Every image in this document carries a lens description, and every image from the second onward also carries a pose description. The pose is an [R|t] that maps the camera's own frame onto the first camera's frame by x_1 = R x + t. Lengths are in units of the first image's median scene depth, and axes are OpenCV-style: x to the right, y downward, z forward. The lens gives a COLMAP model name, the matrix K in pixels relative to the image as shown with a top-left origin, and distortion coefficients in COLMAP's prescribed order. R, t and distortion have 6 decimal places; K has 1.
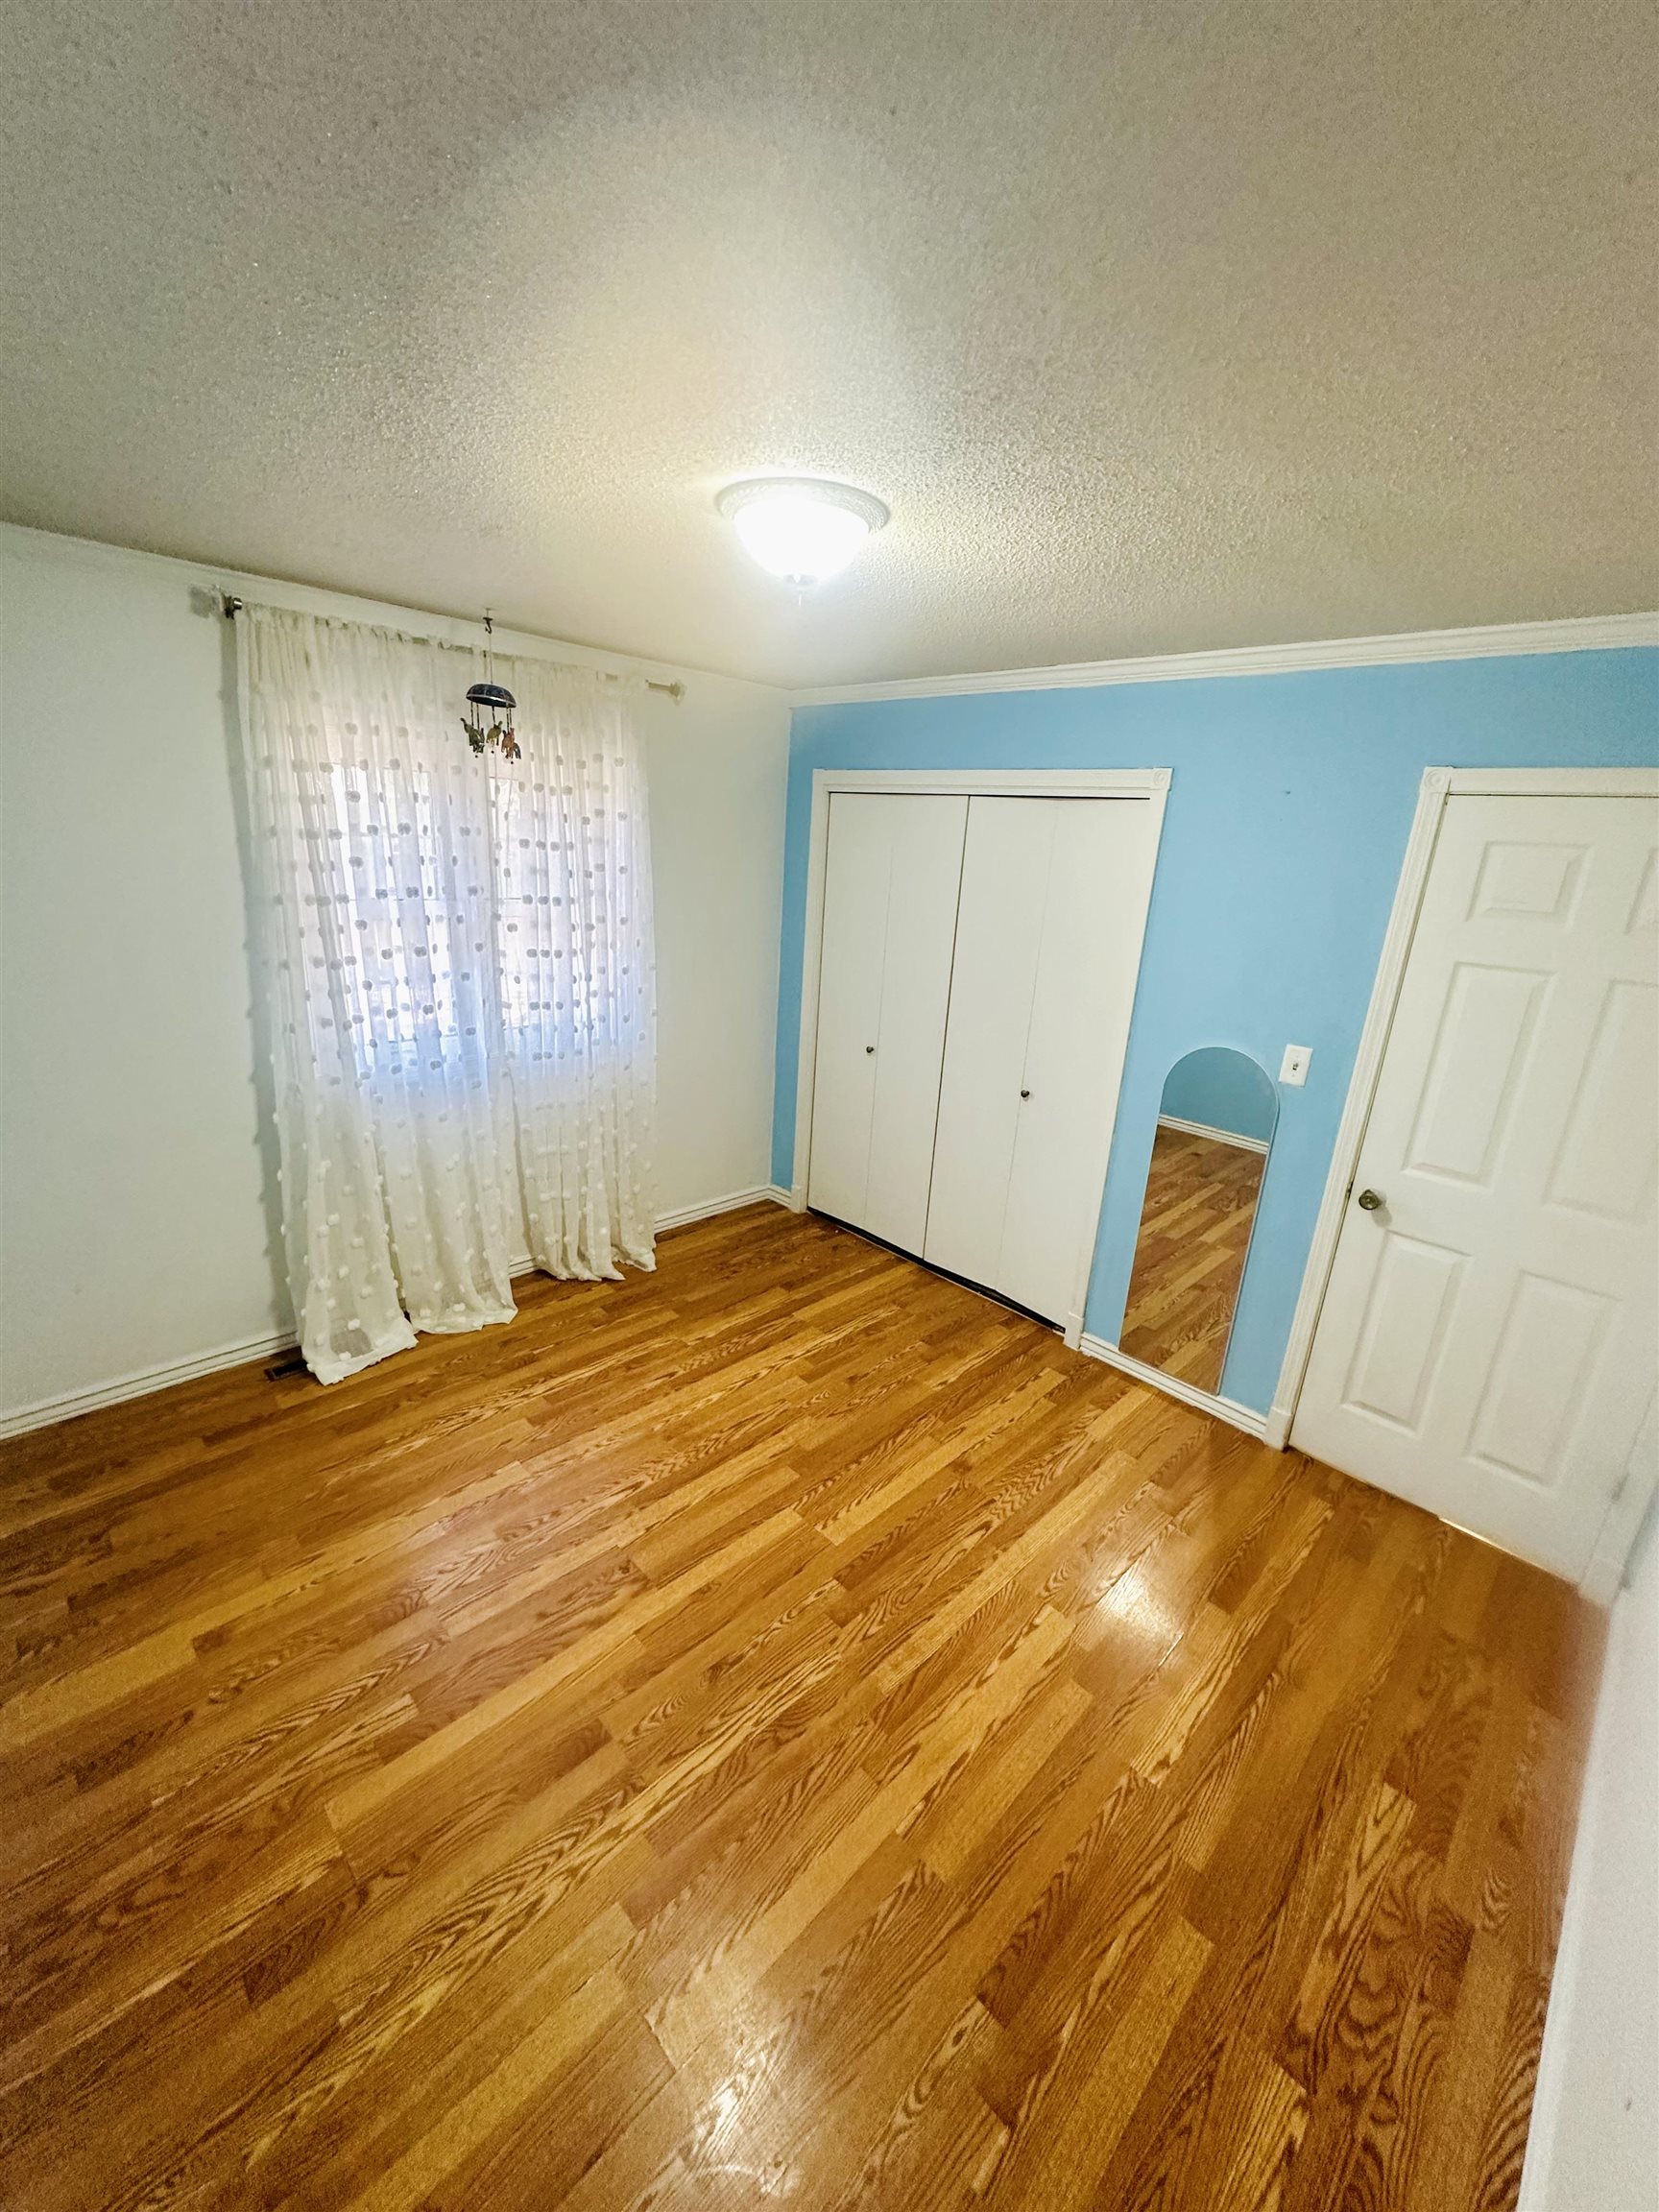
lens RADIAL K [[880.8, 0, 840.7], [0, 880.8, 1095.4], [0, 0, 1]] dist [-0.008430, 0.000683]
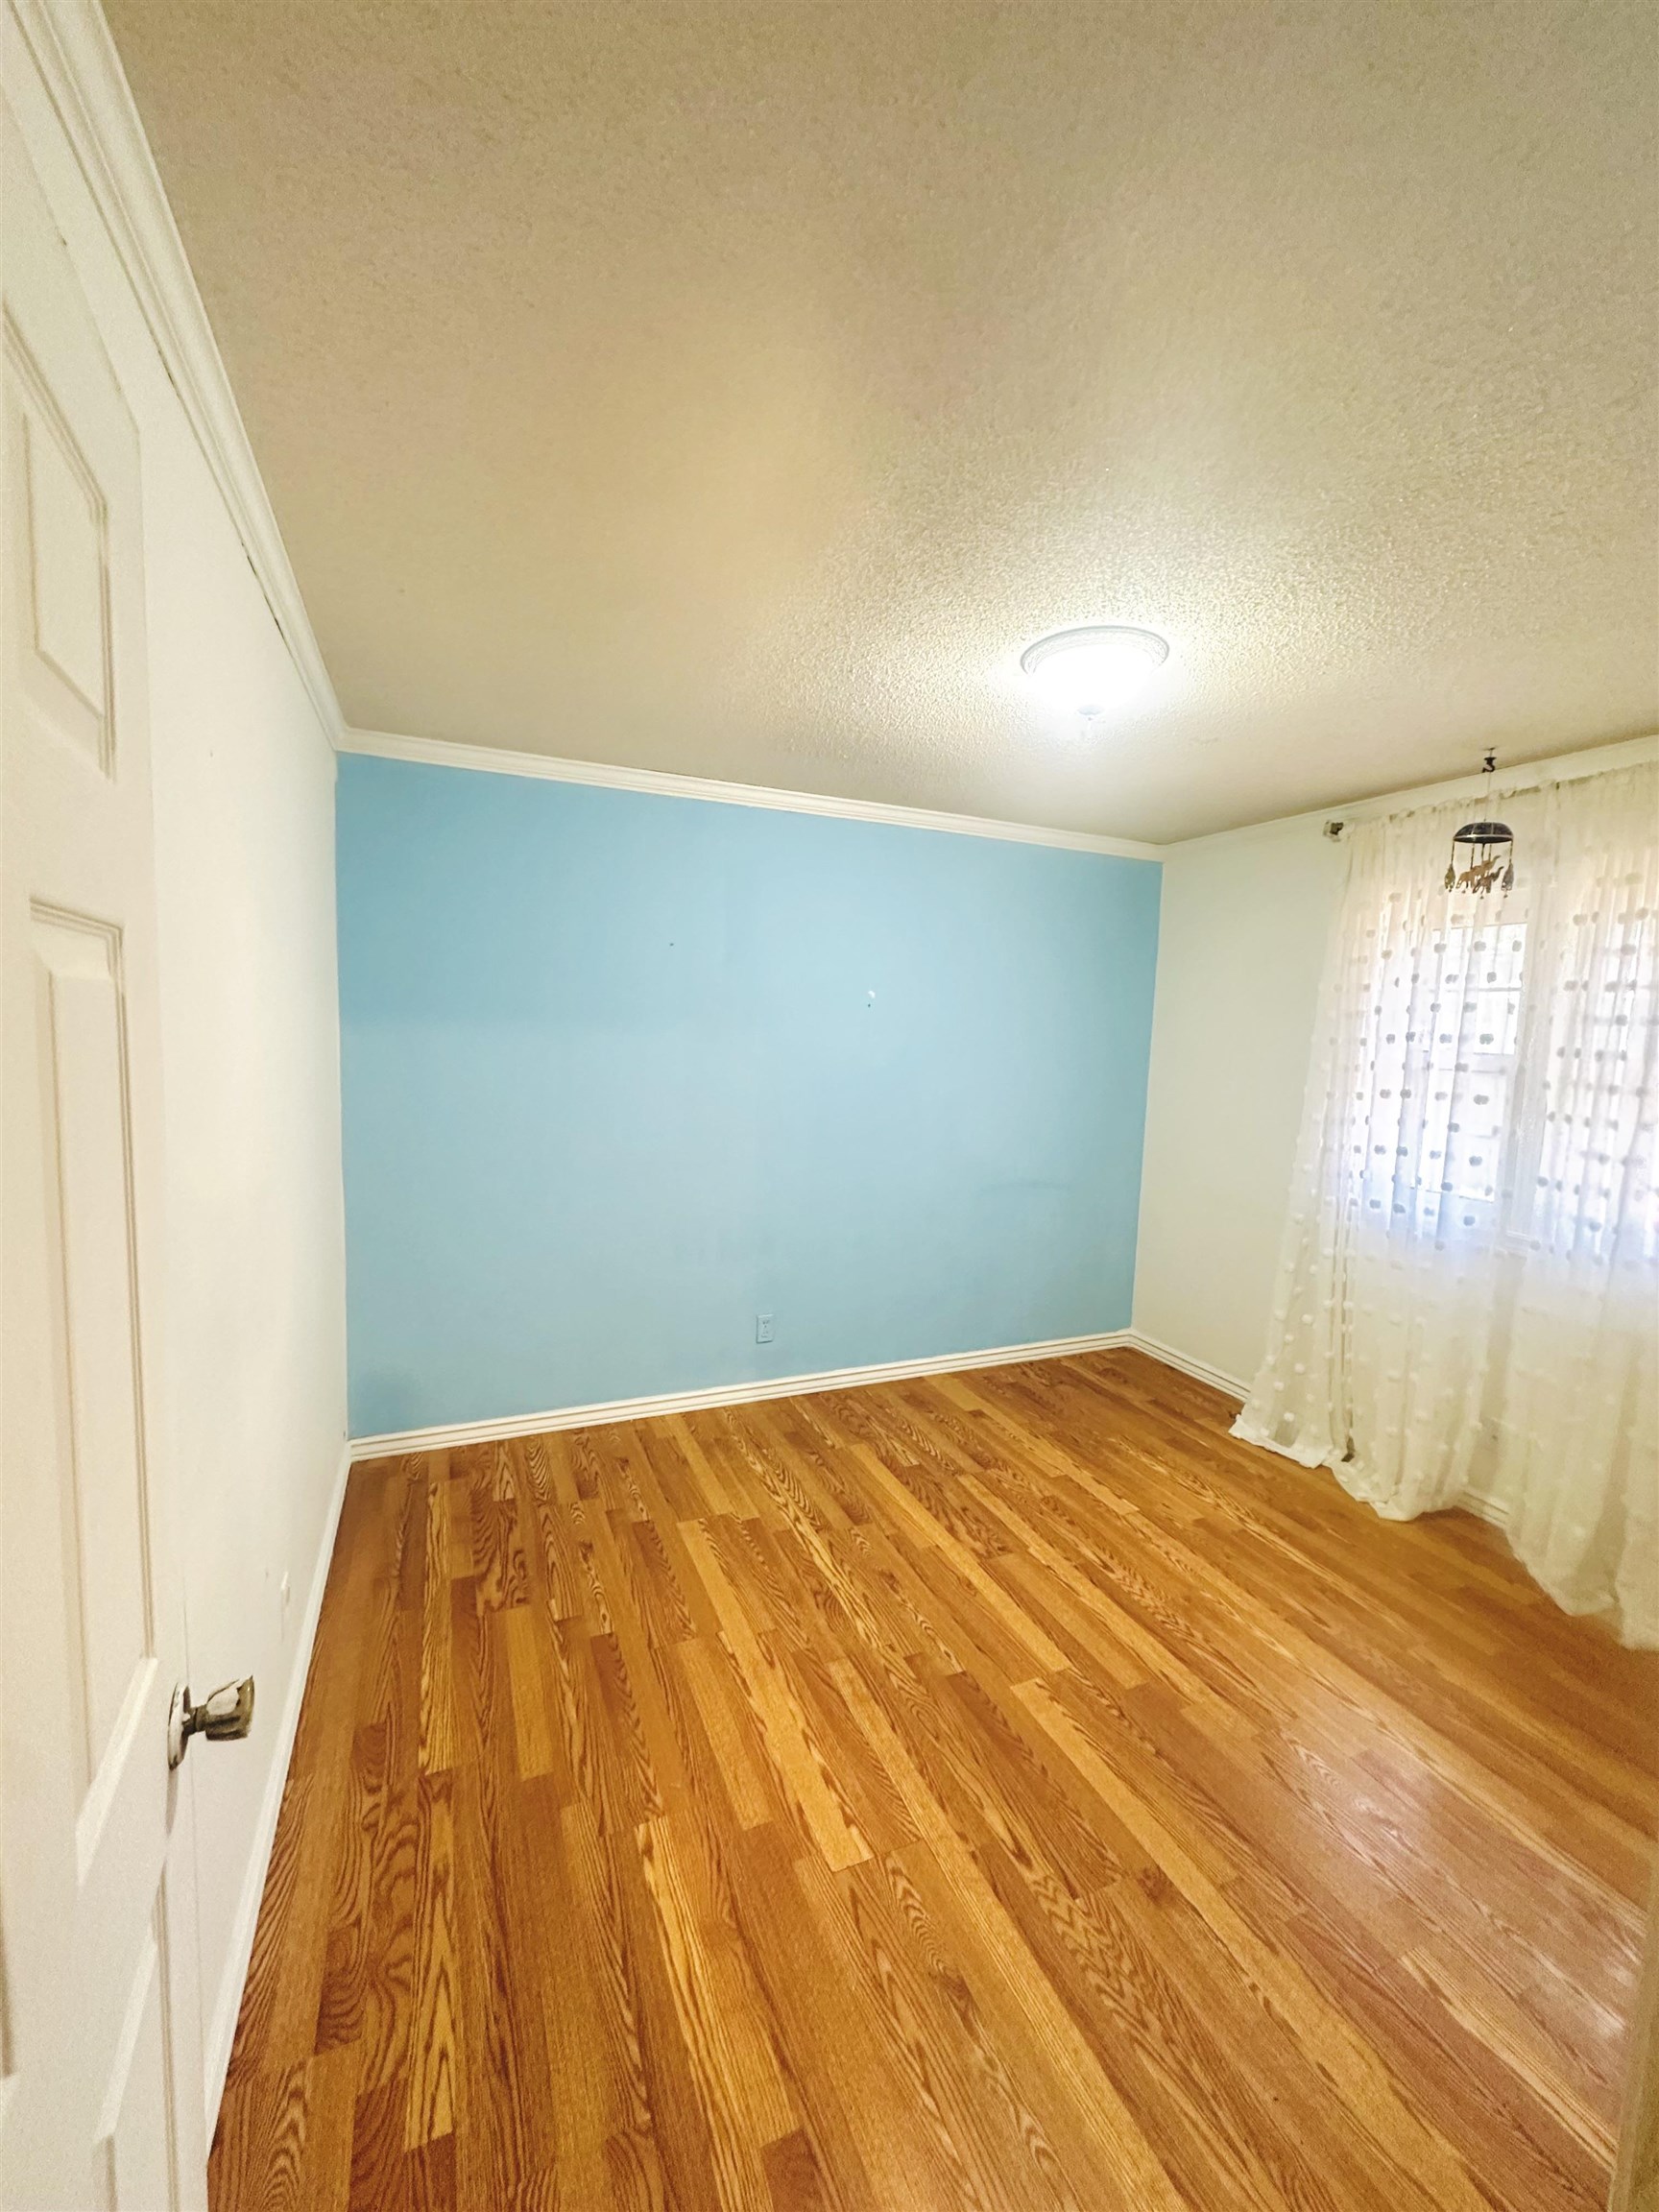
lens RADIAL K [[880.8, 0, 836.4], [0, 880.8, 1113.9], [0, 0, 1]] dist [-0.008430, 0.000683]
pose [[-0.366242, 0.023939, -0.930212, 0.993926], [-0.314922, 0.937489, 0.148117, -0.122173], [0.875609, 0.347190, -0.335809, 1.078021]]
